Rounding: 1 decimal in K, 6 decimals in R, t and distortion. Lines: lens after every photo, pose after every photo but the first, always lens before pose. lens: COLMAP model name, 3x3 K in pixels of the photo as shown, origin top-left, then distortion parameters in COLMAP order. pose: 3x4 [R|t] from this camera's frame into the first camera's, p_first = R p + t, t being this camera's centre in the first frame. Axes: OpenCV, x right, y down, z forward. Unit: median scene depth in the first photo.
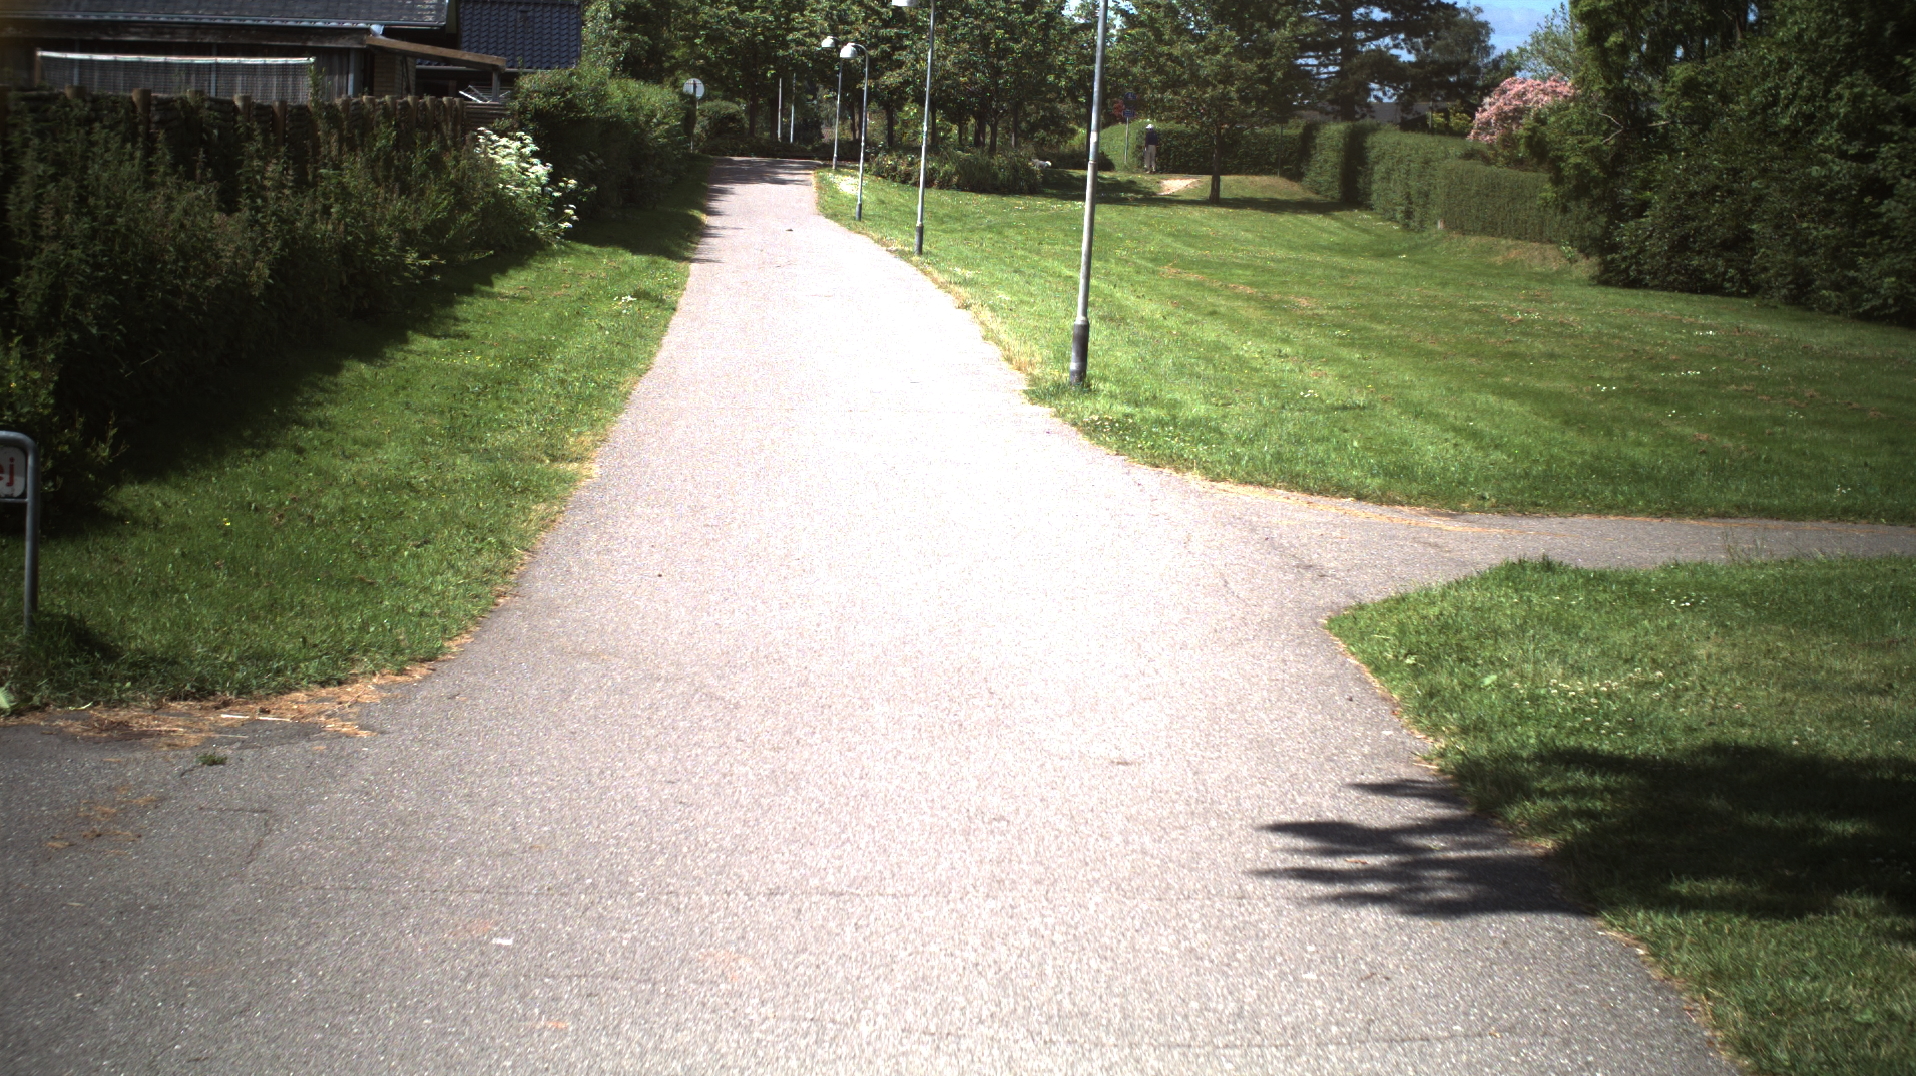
lens RADIAL K [[3387.7, 0, 958.0], [0, 3387.7, 538.0], [0, 0, 1]] dist [-0.298330, 0.435259]
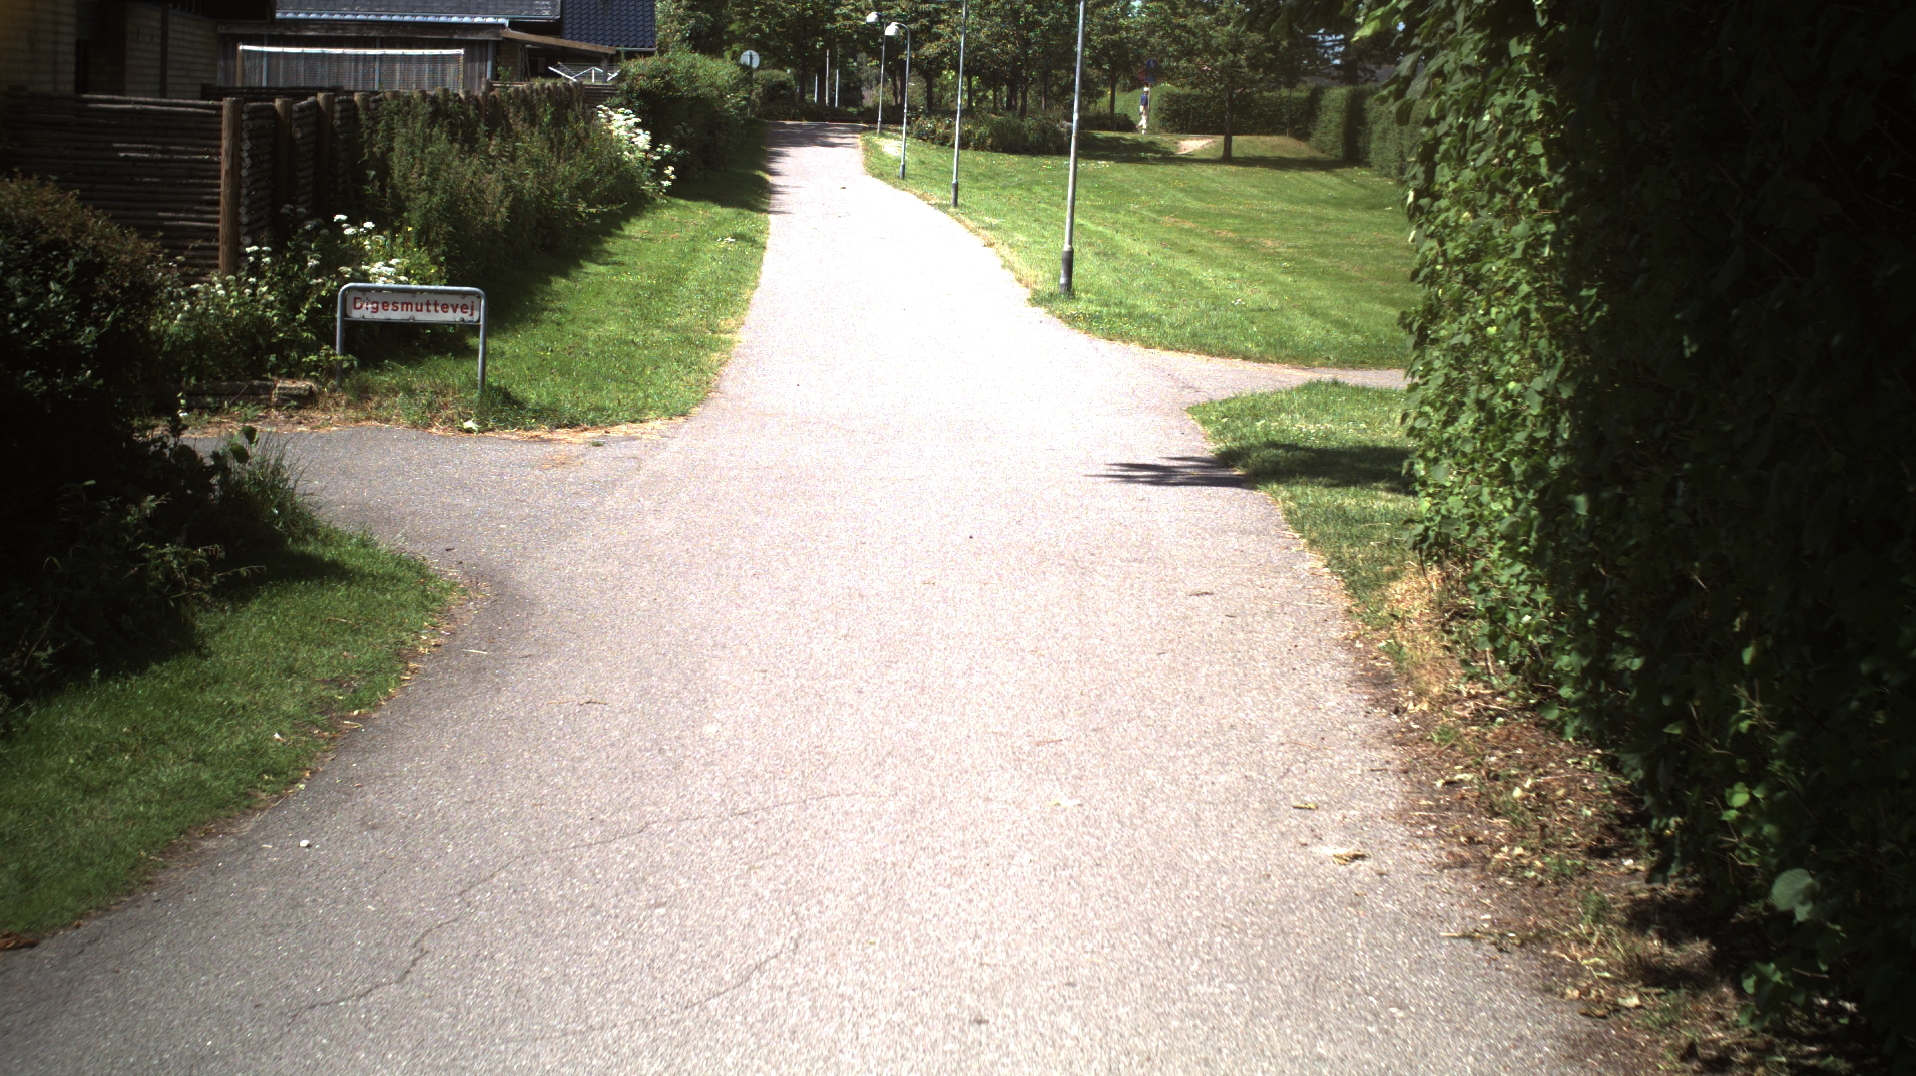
lens RADIAL K [[3387.7, 0, 958.0], [0, 3387.7, 538.0], [0, 0, 1]] dist [-0.298330, 0.435259]
pose [[0.999911, -0.005427, -0.012213, 0.001893], [0.005574, 0.999912, 0.012007, 0.009976], [0.012147, -0.012074, 0.999853, -0.103268]]
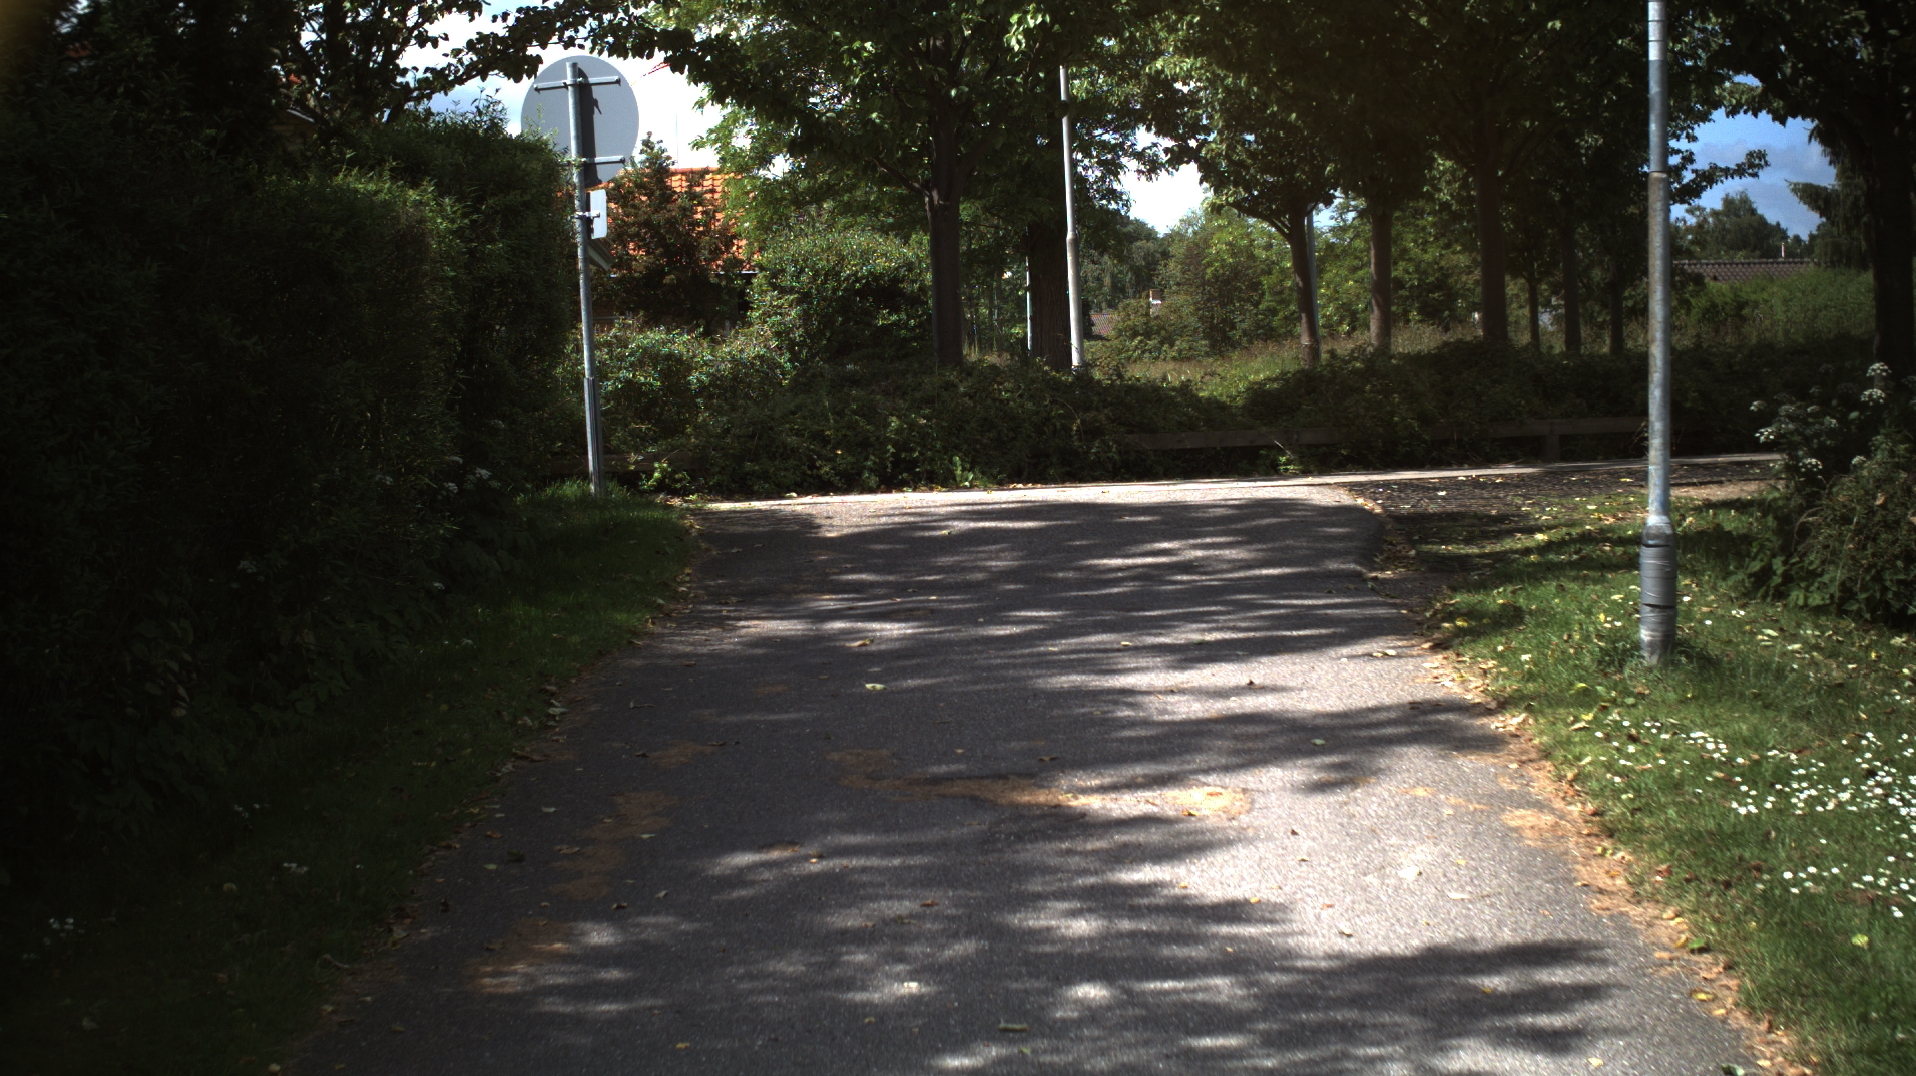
lens RADIAL K [[3387.7, 0, 958.0], [0, 3387.7, 538.0], [0, 0, 1]] dist [-0.298330, 0.435259]
pose [[0.994714, -0.065866, -0.078775, -0.052981], [0.061455, 0.996471, -0.057169, -0.112956], [0.082263, 0.052026, 0.995252, 0.928197]]
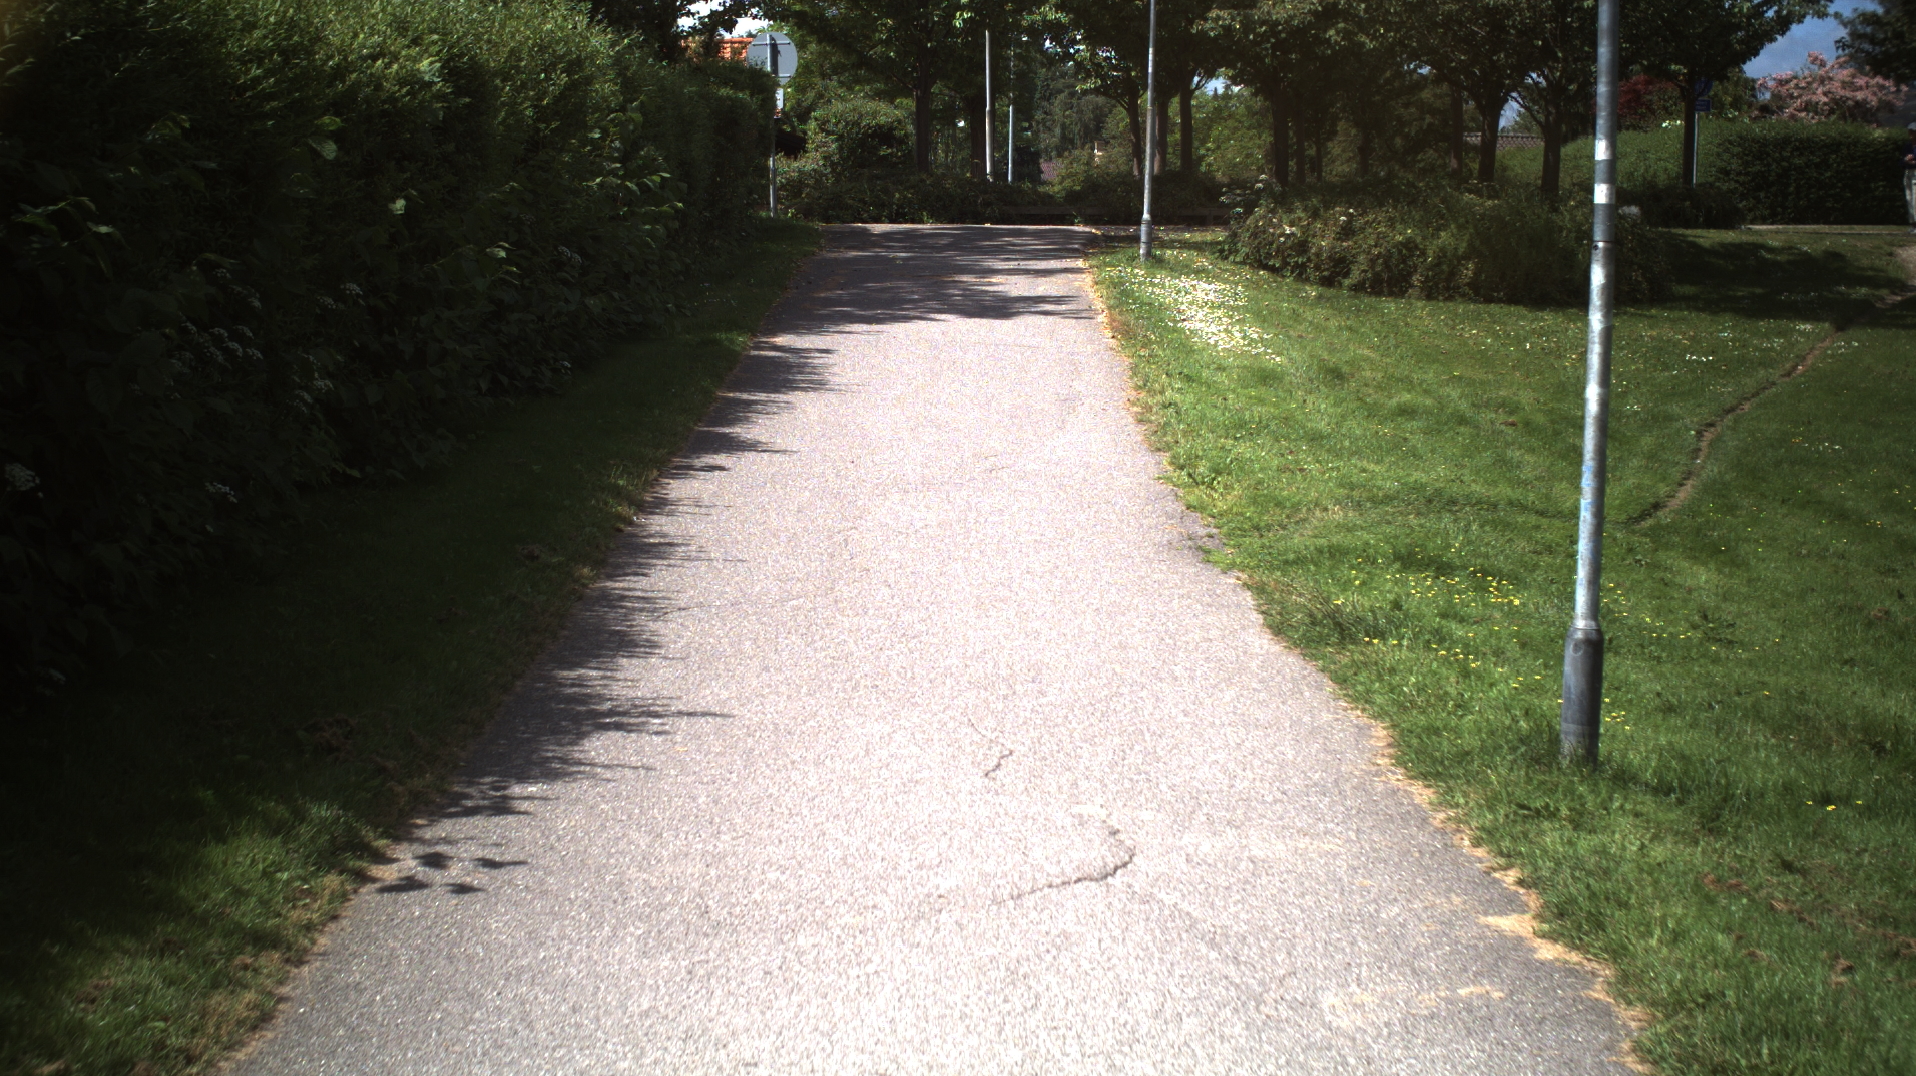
lens RADIAL K [[3387.7, 0, 958.0], [0, 3387.7, 538.0], [0, 0, 1]] dist [-0.298330, 0.435259]
pose [[0.997458, -0.028325, -0.065383, -0.035412], [0.027652, 0.999555, -0.011165, -0.079396], [0.065670, 0.009329, 0.997798, 0.670943]]
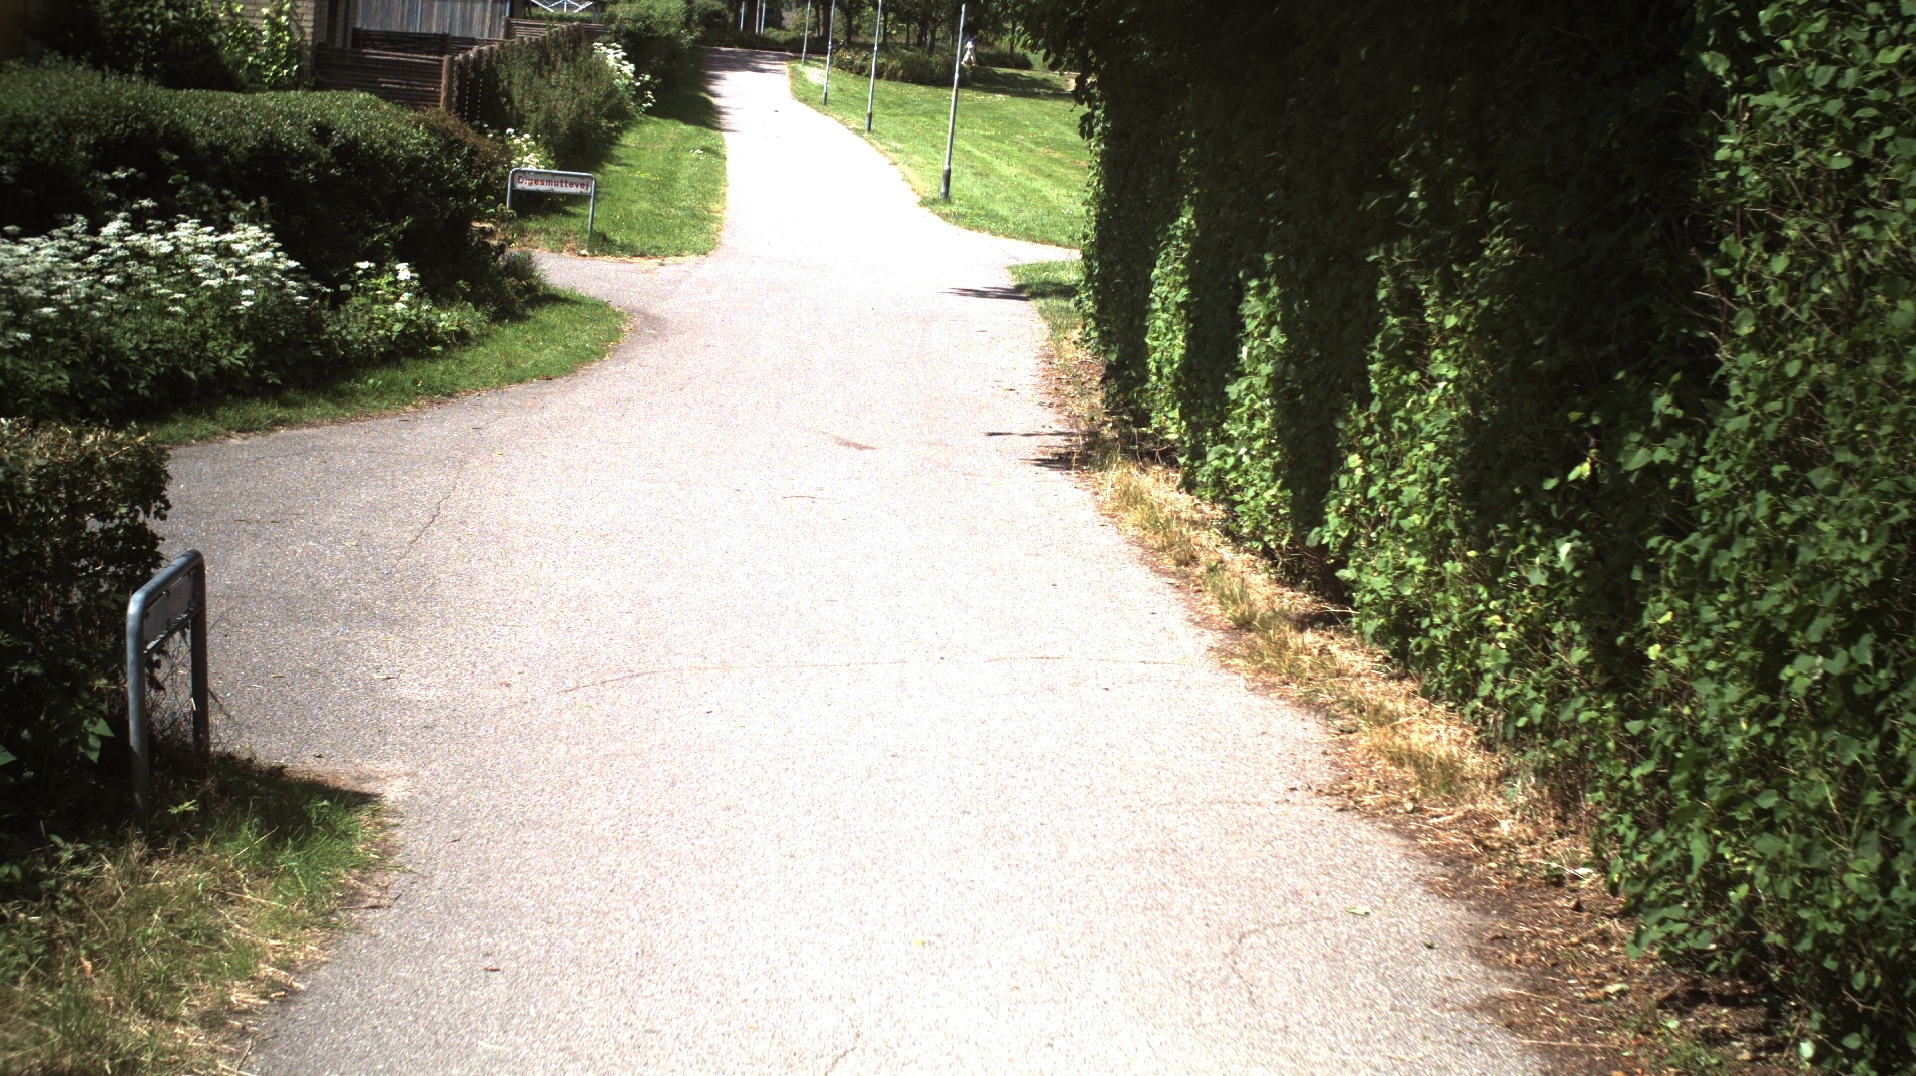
lens RADIAL K [[3387.7, 0, 958.0], [0, 3387.7, 538.0], [0, 0, 1]] dist [-0.298330, 0.435259]
pose [[0.999151, 0.036560, 0.018999, 0.003295], [-0.037203, 0.998705, 0.034692, 0.021929], [-0.017706, -0.035369, 0.999217, -0.258252]]
